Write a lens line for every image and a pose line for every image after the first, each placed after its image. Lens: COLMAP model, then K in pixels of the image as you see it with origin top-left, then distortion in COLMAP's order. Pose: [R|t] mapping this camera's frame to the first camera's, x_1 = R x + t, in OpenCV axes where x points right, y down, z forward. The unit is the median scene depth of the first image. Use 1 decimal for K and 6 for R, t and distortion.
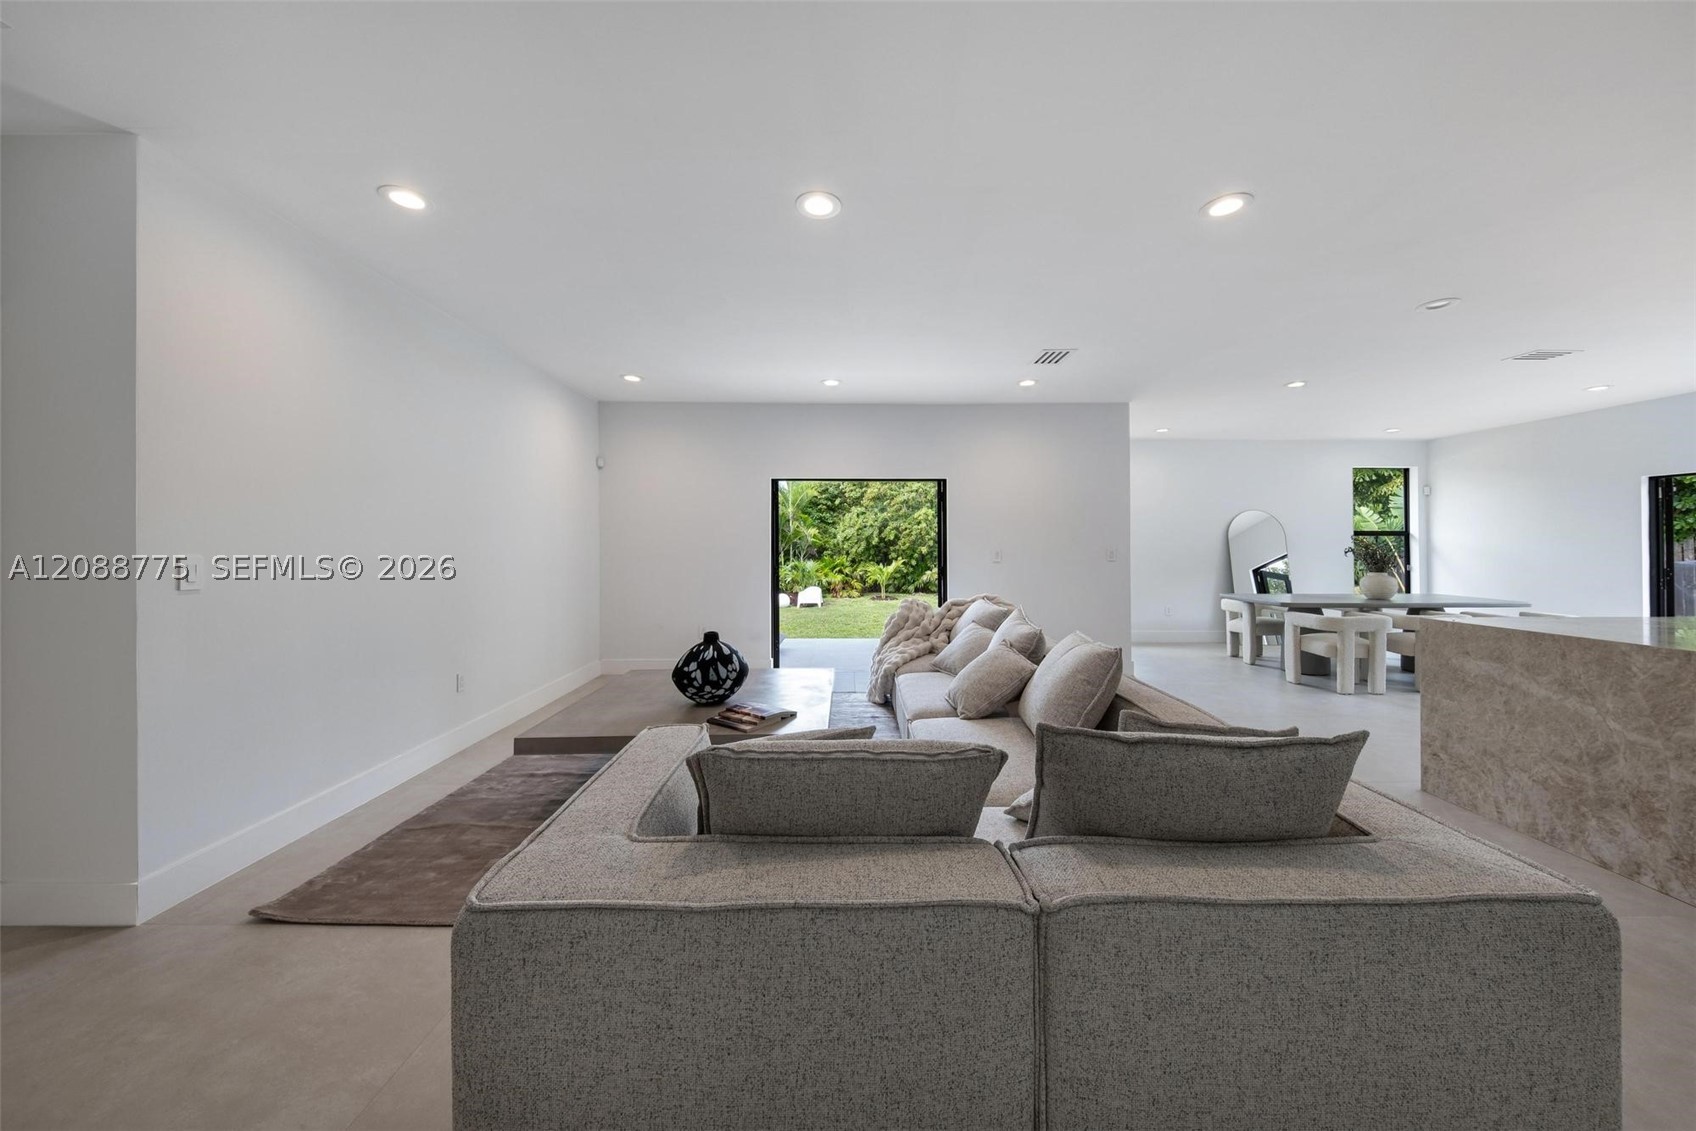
lens RADIAL K [[587.5, 0, 847.3], [0, 587.5, 540.9], [0, 0, 1]] dist [-0.006651, -0.000105]
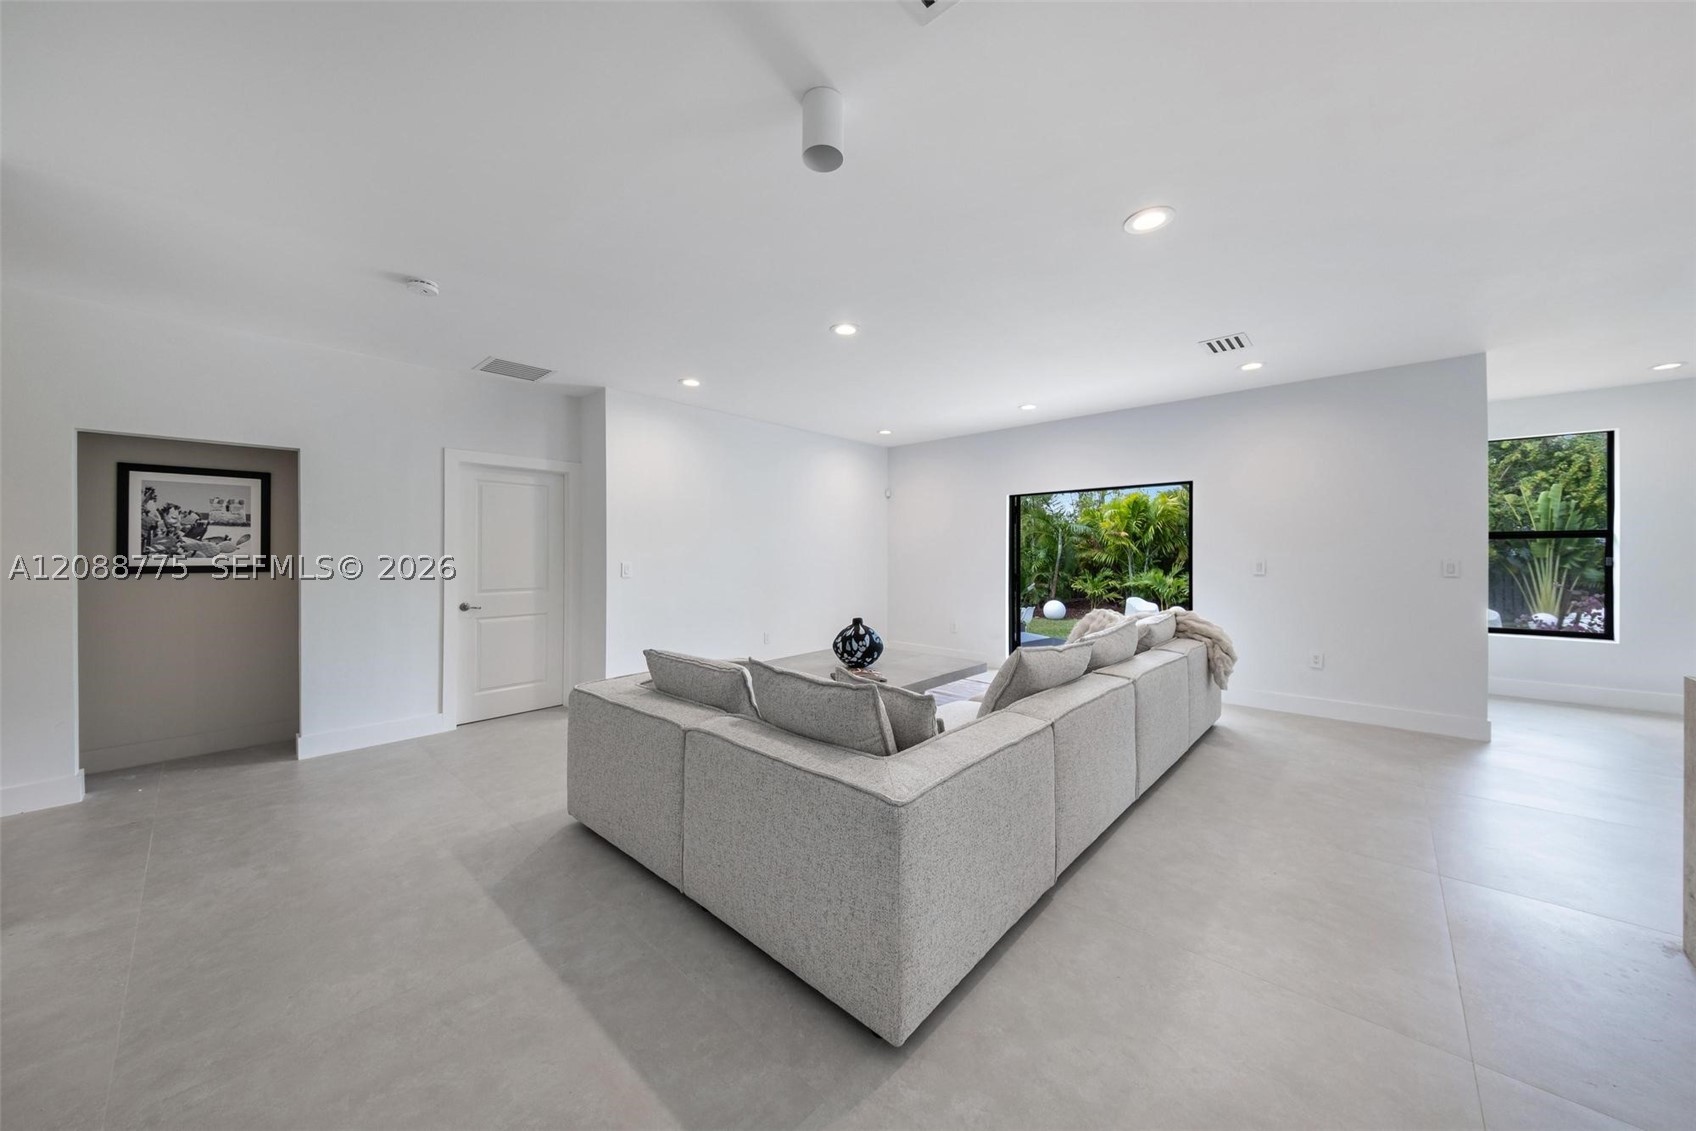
lens RADIAL K [[587.5, 0, 847.3], [0, 587.5, 540.9], [0, 0, 1]] dist [-0.006651, -0.000105]
pose [[0.725638, -0.023984, -0.687658, 0.746509], [0.013759, 0.999698, -0.020349, -0.003010], [0.687939, 0.005305, 0.725749, -0.052520]]
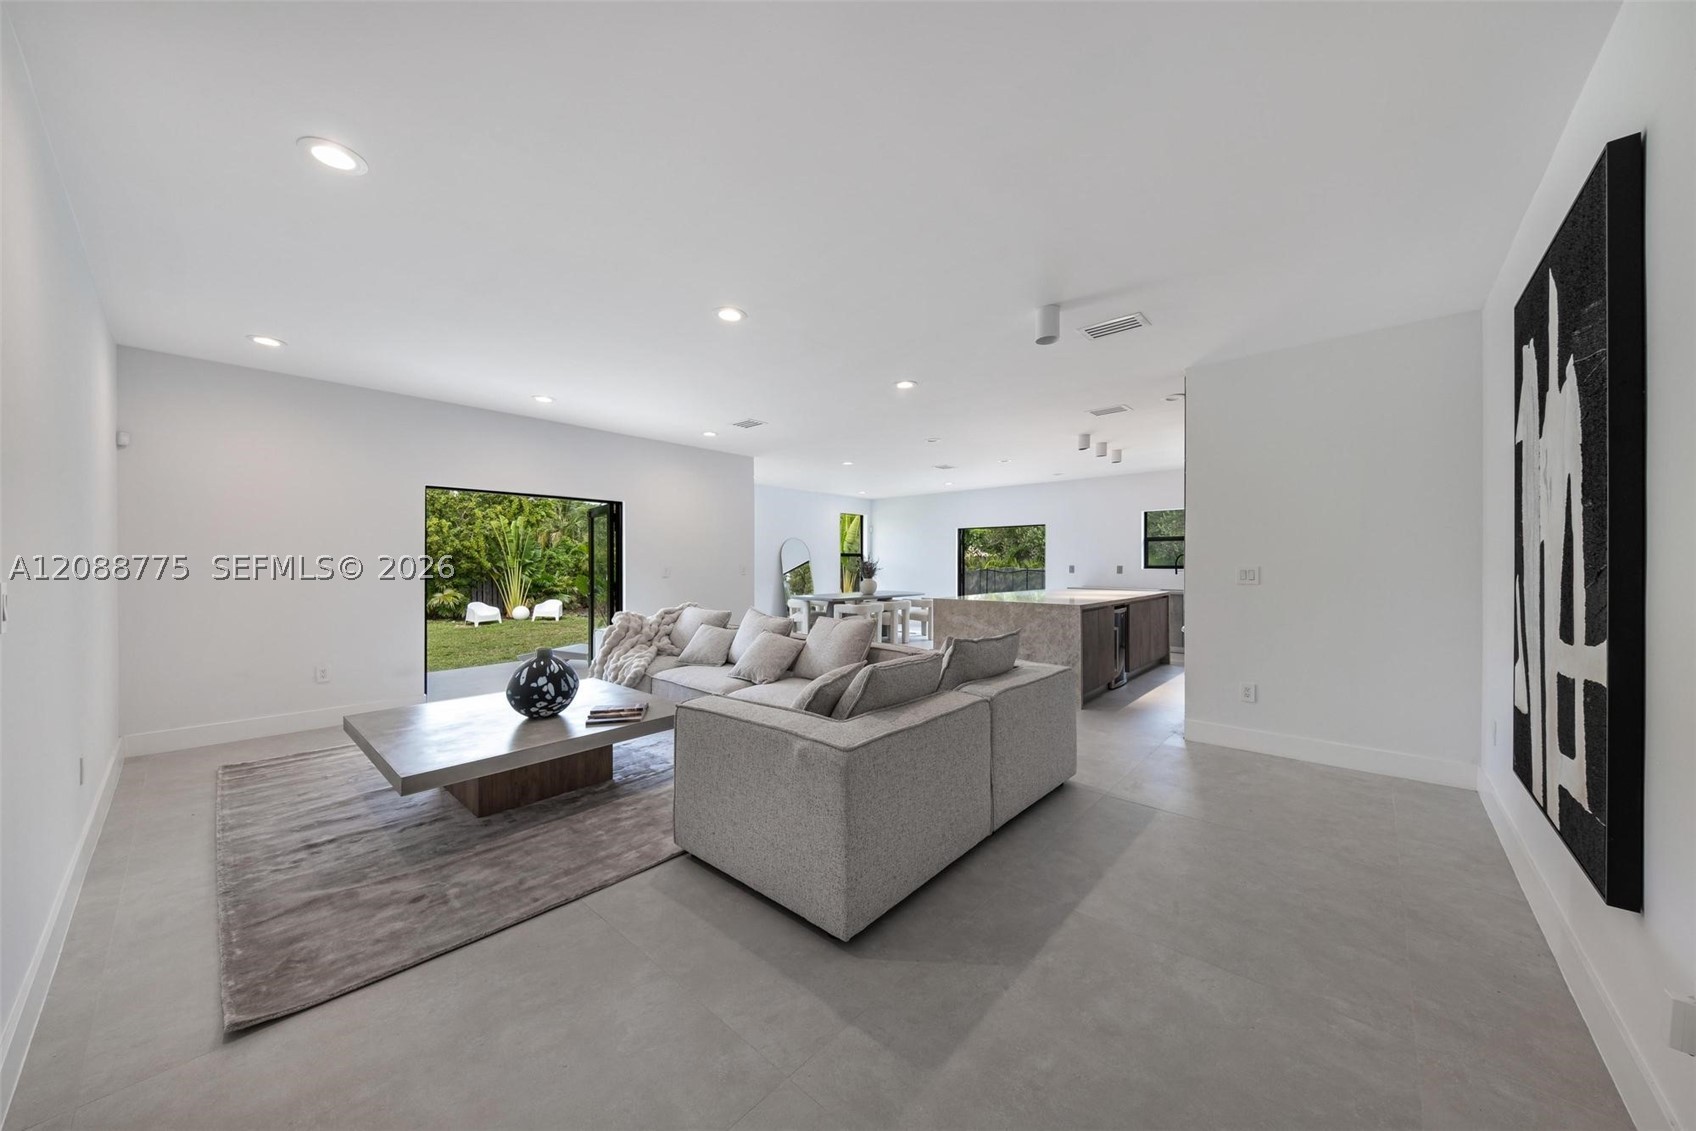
lens RADIAL K [[585.2, 0, 848.0], [0, 585.2, 565.5], [0, 0, 1]] dist [0.032056, -0.000034]
pose [[0.673018, -0.007733, 0.739586, -0.672237], [-0.001969, 0.999923, 0.012247, -0.004635], [-0.739624, -0.009699, 0.672951, -0.102262]]
